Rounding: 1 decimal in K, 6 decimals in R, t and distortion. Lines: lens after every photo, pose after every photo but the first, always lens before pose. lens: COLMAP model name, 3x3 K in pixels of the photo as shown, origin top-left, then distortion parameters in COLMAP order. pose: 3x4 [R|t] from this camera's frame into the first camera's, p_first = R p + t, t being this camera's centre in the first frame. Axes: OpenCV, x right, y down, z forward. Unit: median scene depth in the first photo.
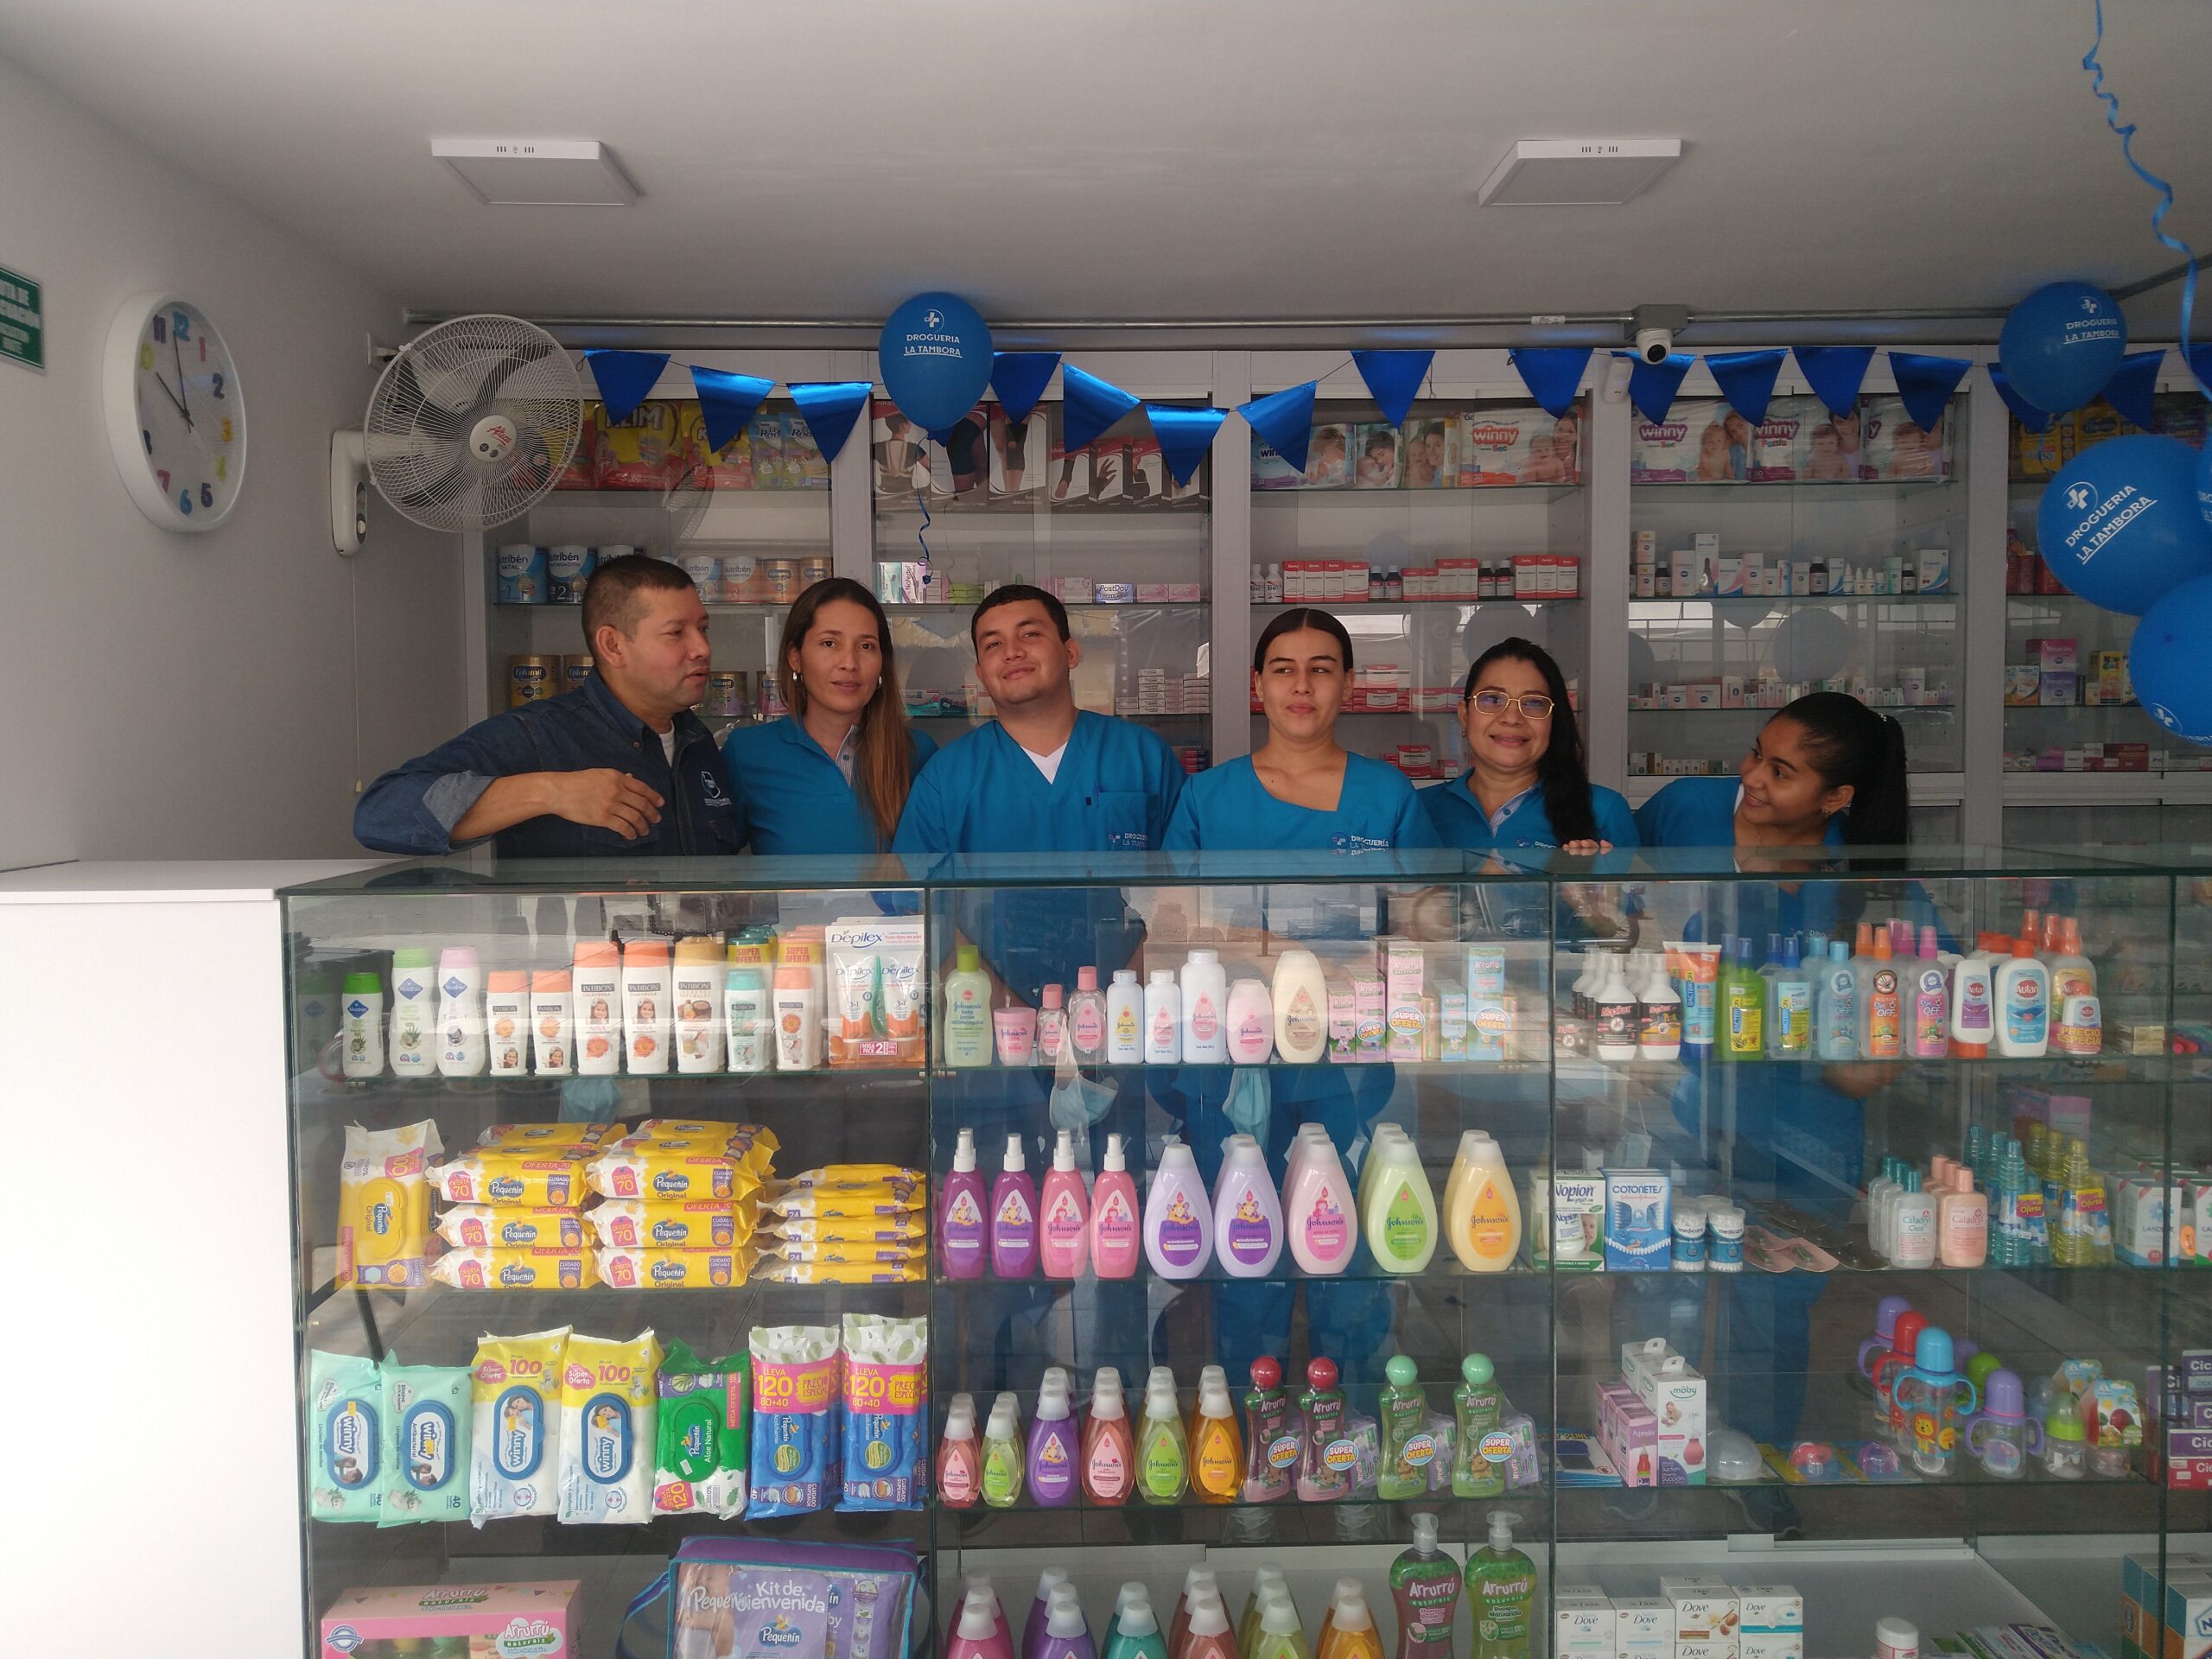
lens RADIAL K [[1698.5, 0, 1088.9], [0, 1698.5, 804.0], [0, 0, 1]] dist [0.058413, -0.091337]
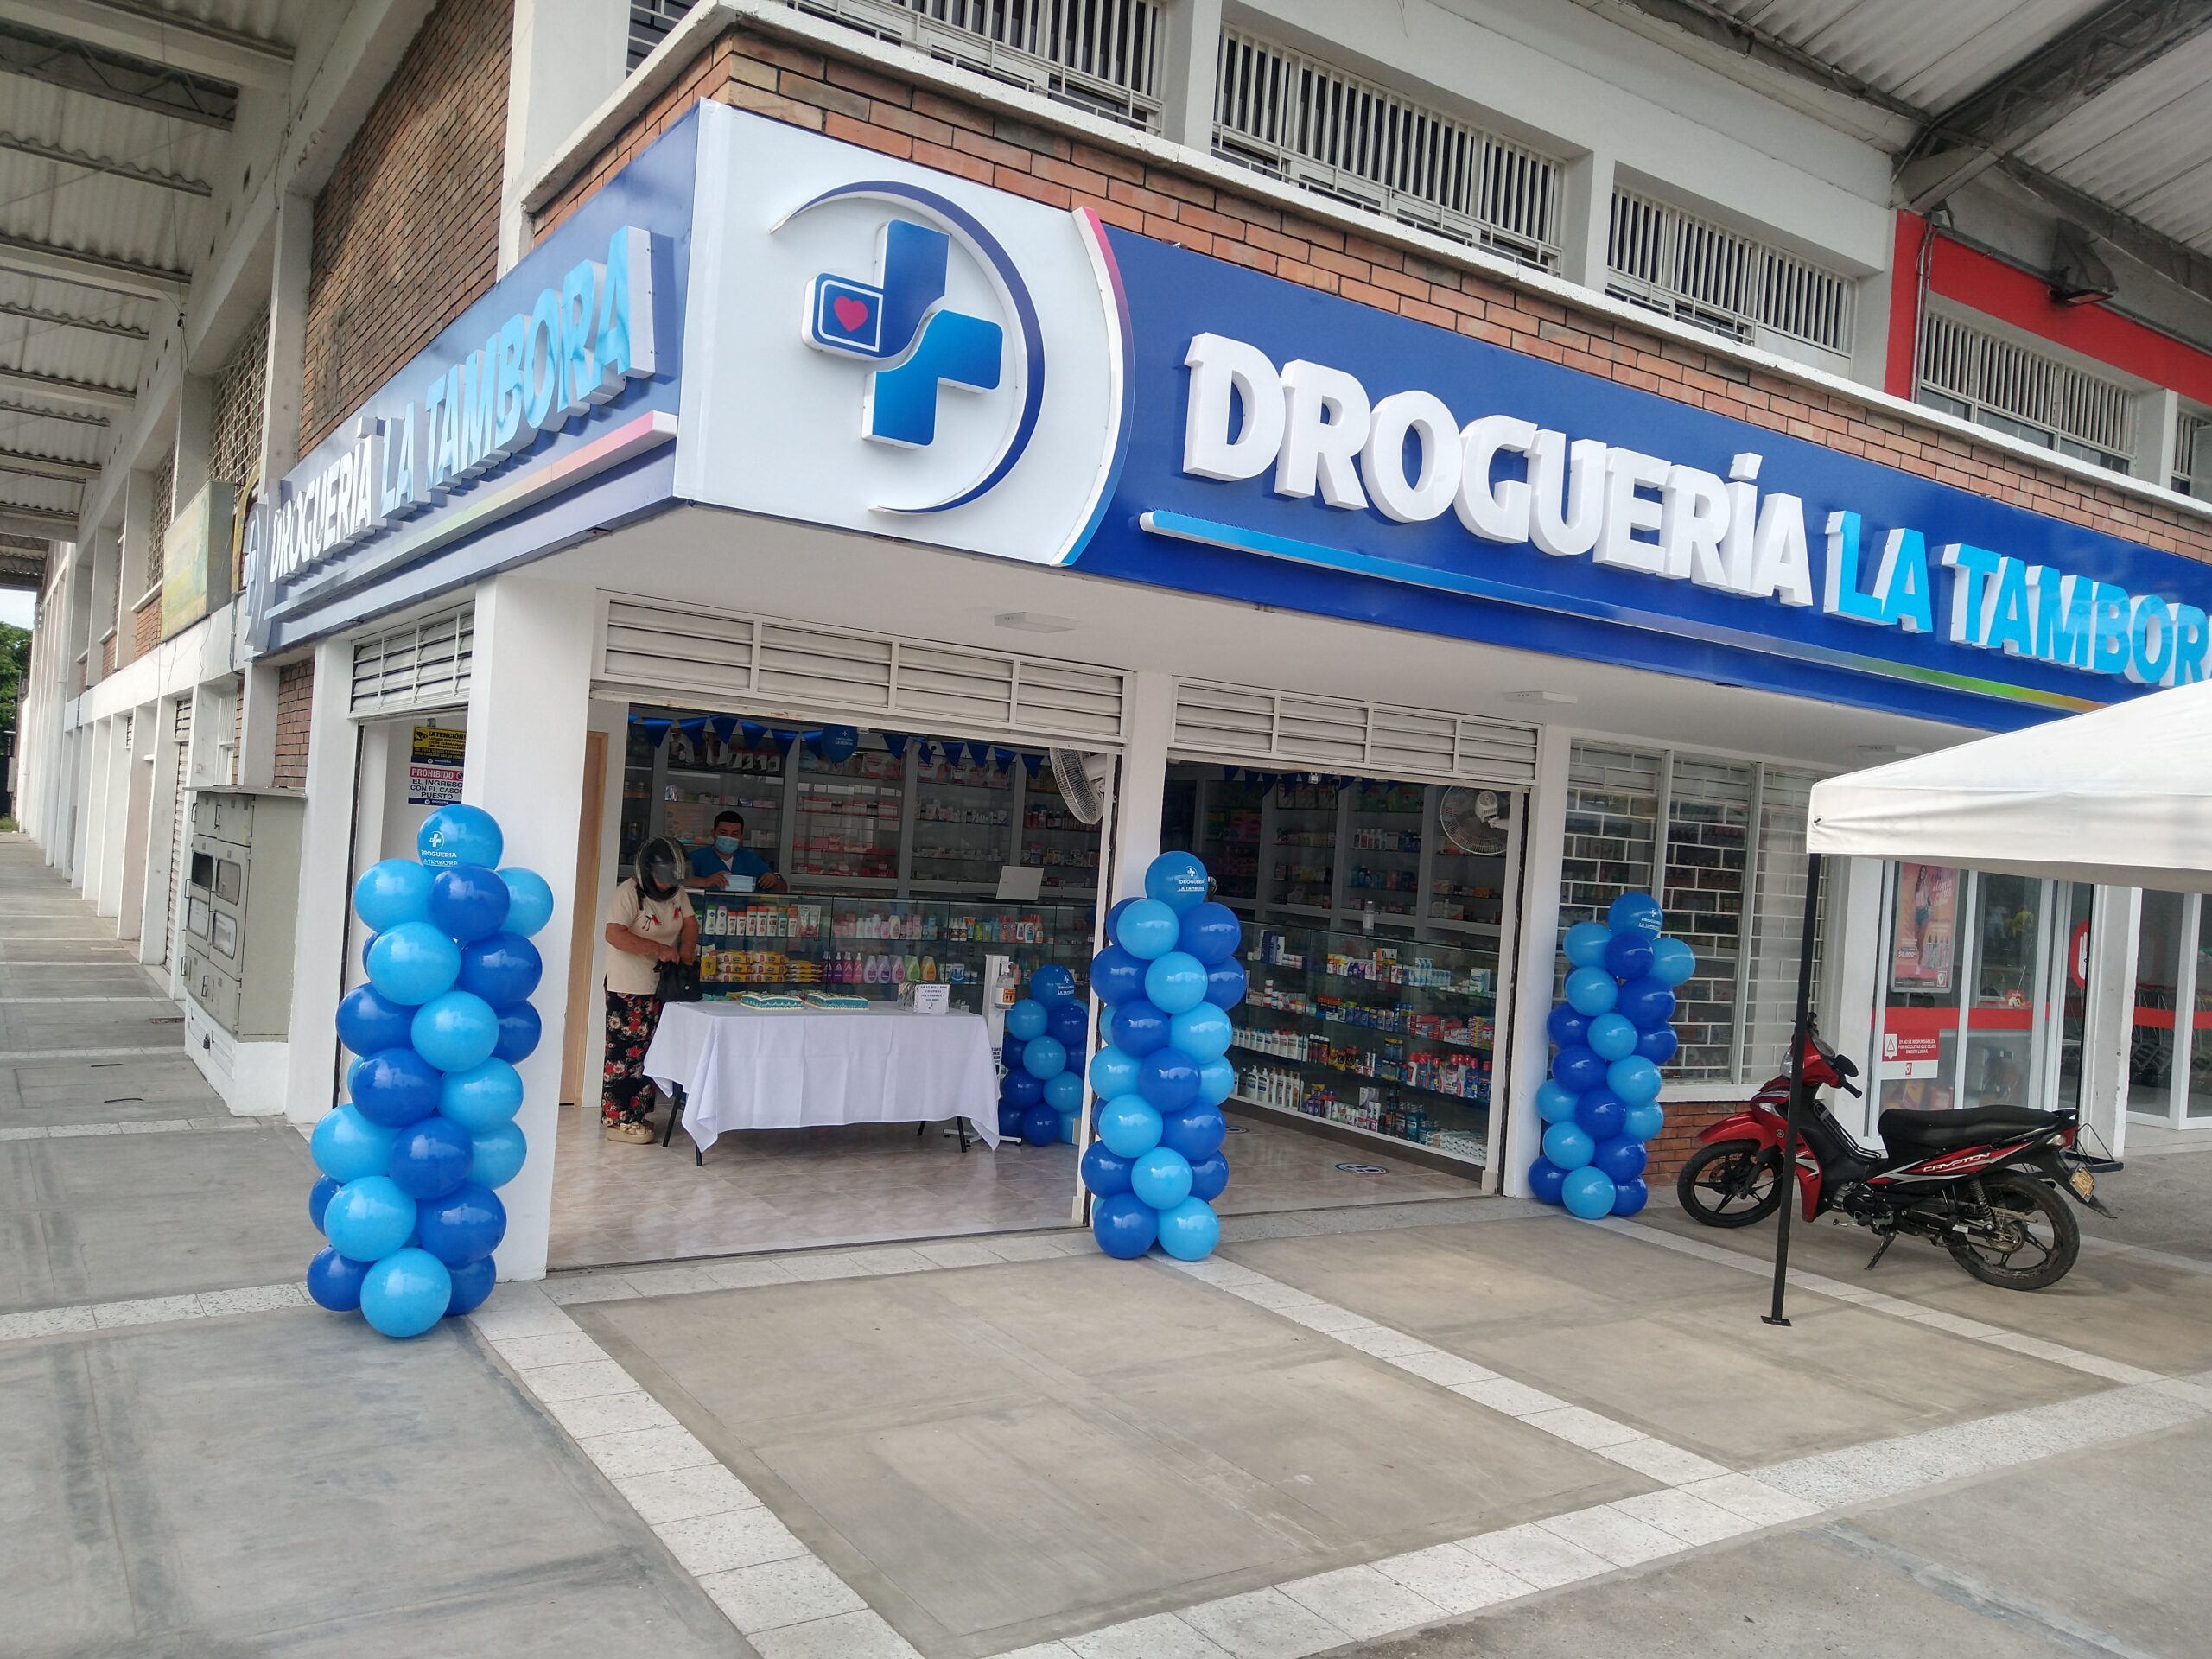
lens RADIAL K [[1688.2, 0, 1097.9], [0, 1688.2, 842.0], [0, 0, 1]] dist [0.010459, 0.002422]
pose [[0.843326, 0.067038, 0.533205, -1.590765], [-0.048967, 0.997647, -0.047982, 0.070445], [-0.535167, 0.014355, 0.844624, -2.687875]]
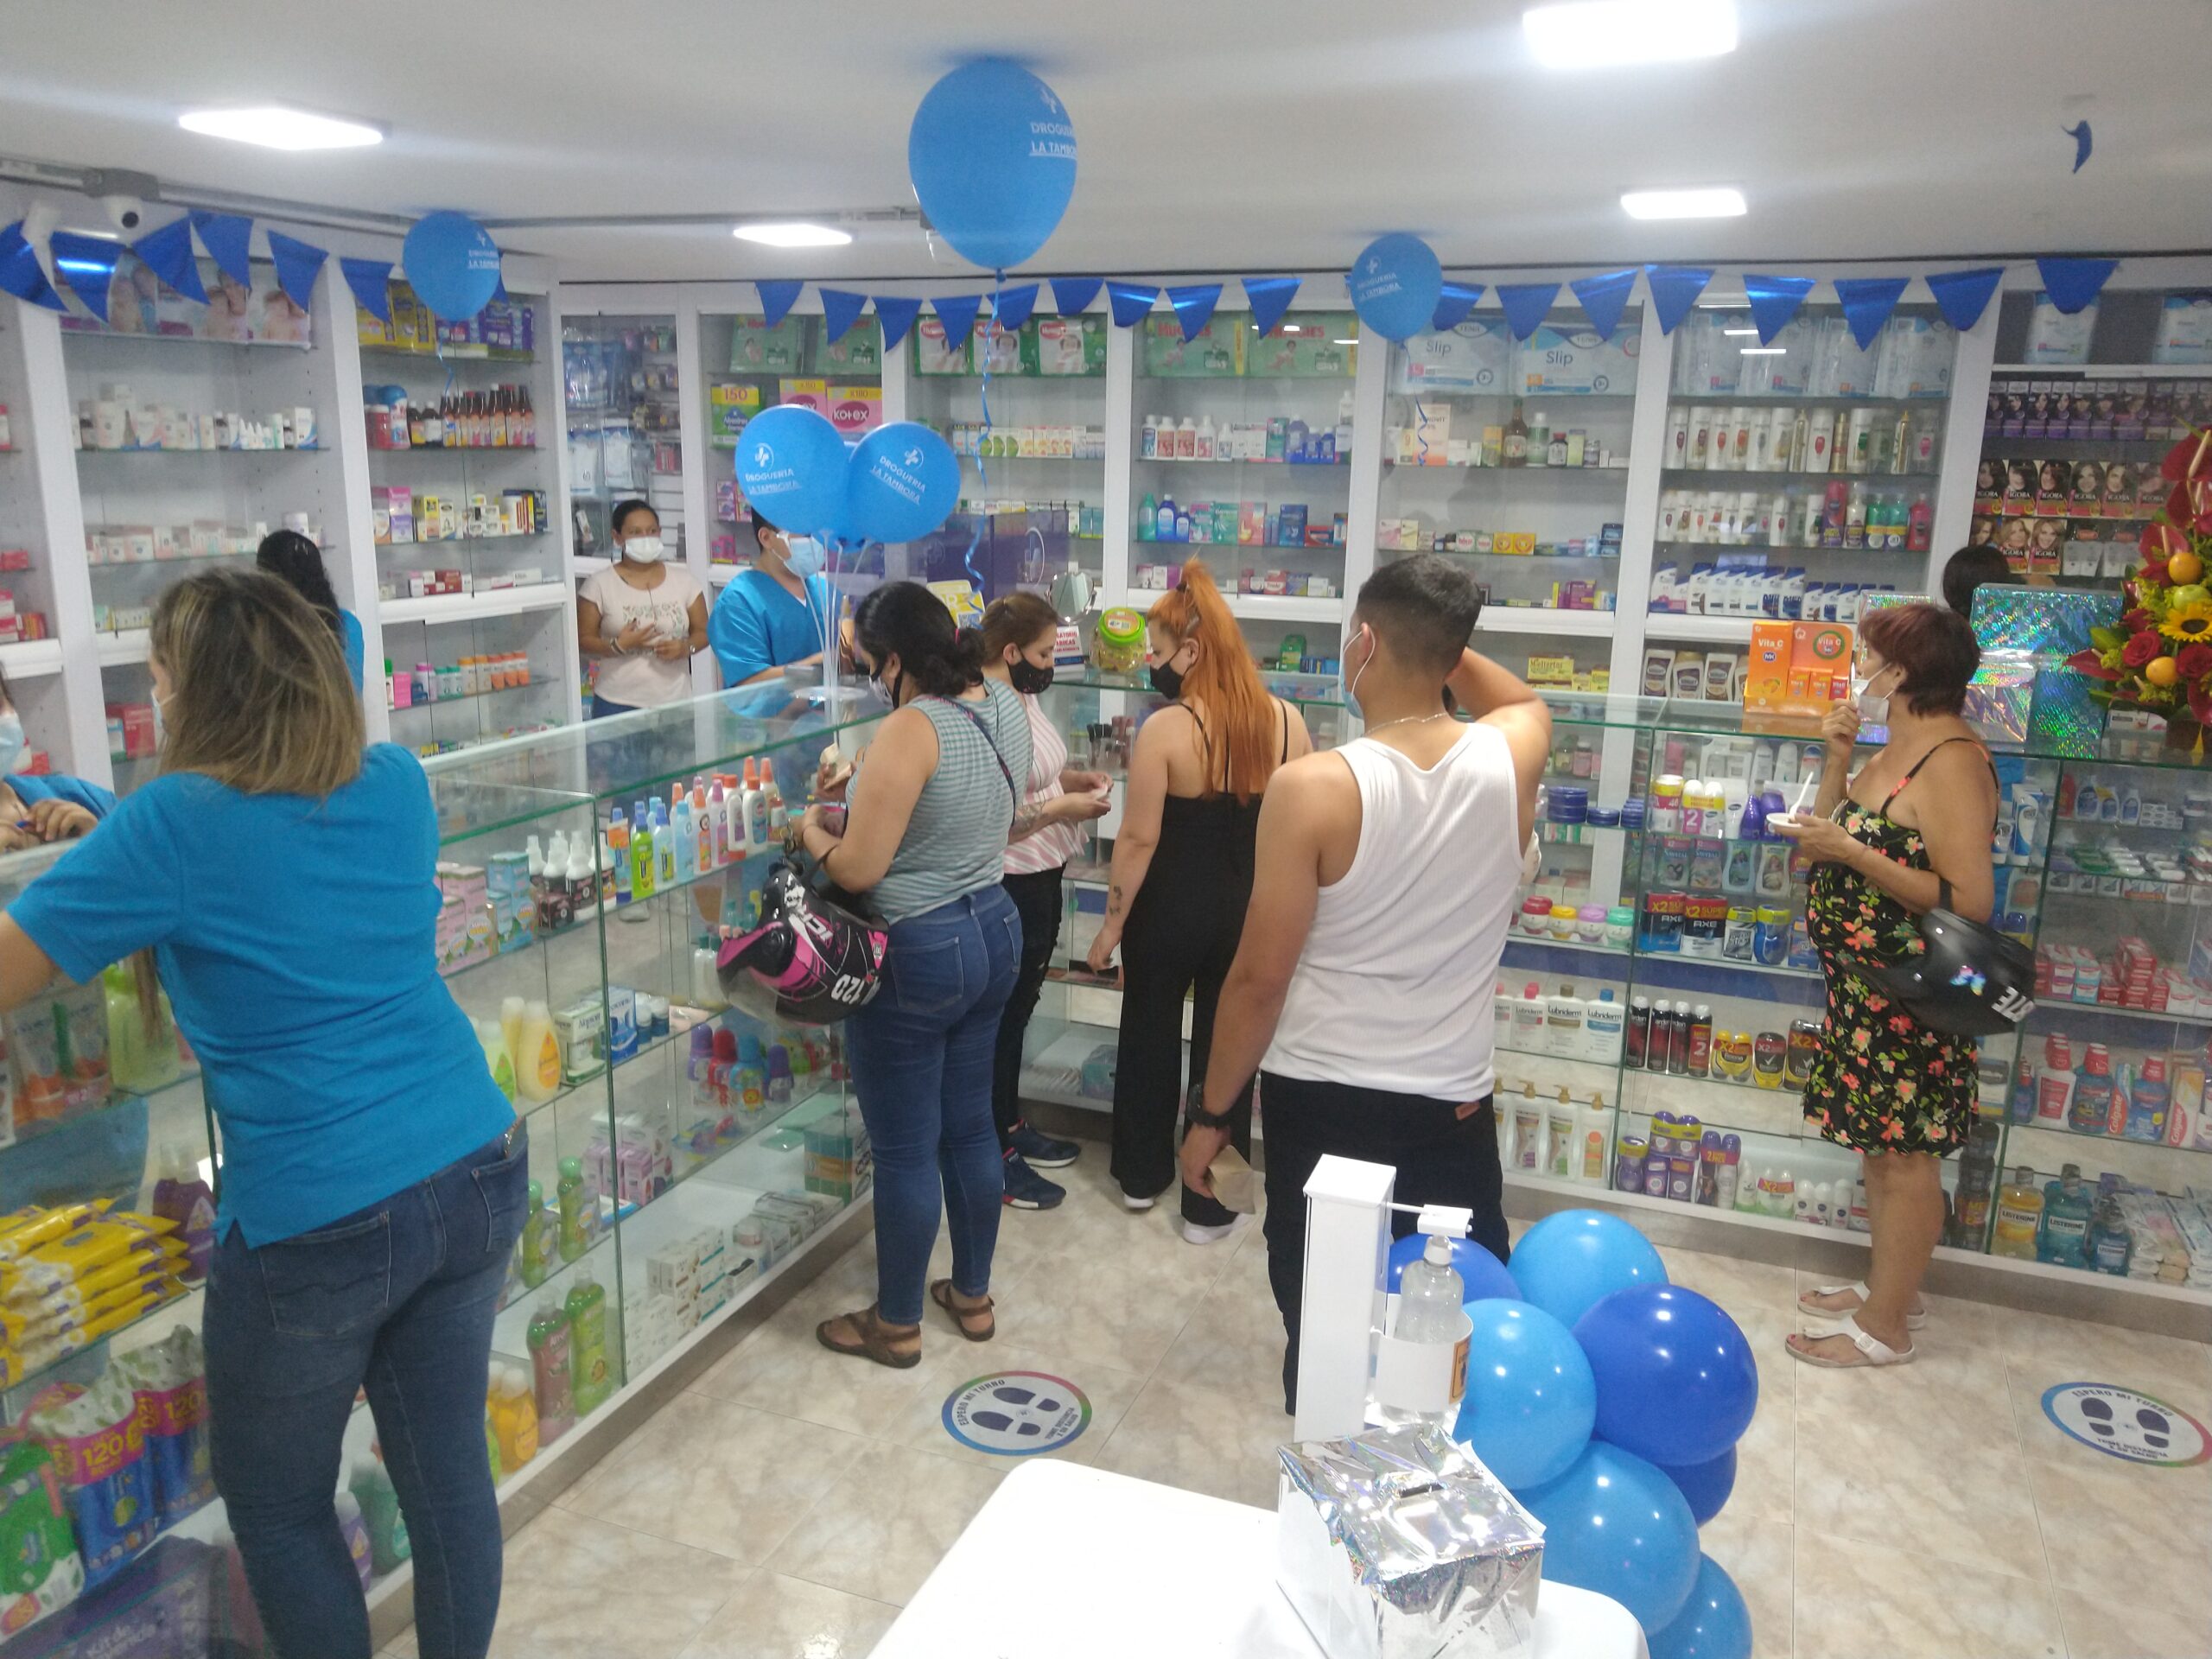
lens RADIAL K [[1708.3, 0, 1106.1], [0, 1708.3, 823.2], [0, 0, 1]] dist [0.005456, 0.001415]
pose [[0.385193, -0.192192, 0.902601, -0.630758], [0.020108, 0.979589, 0.200004, -0.157930], [-0.922617, -0.058891, 0.381195, 0.100900]]
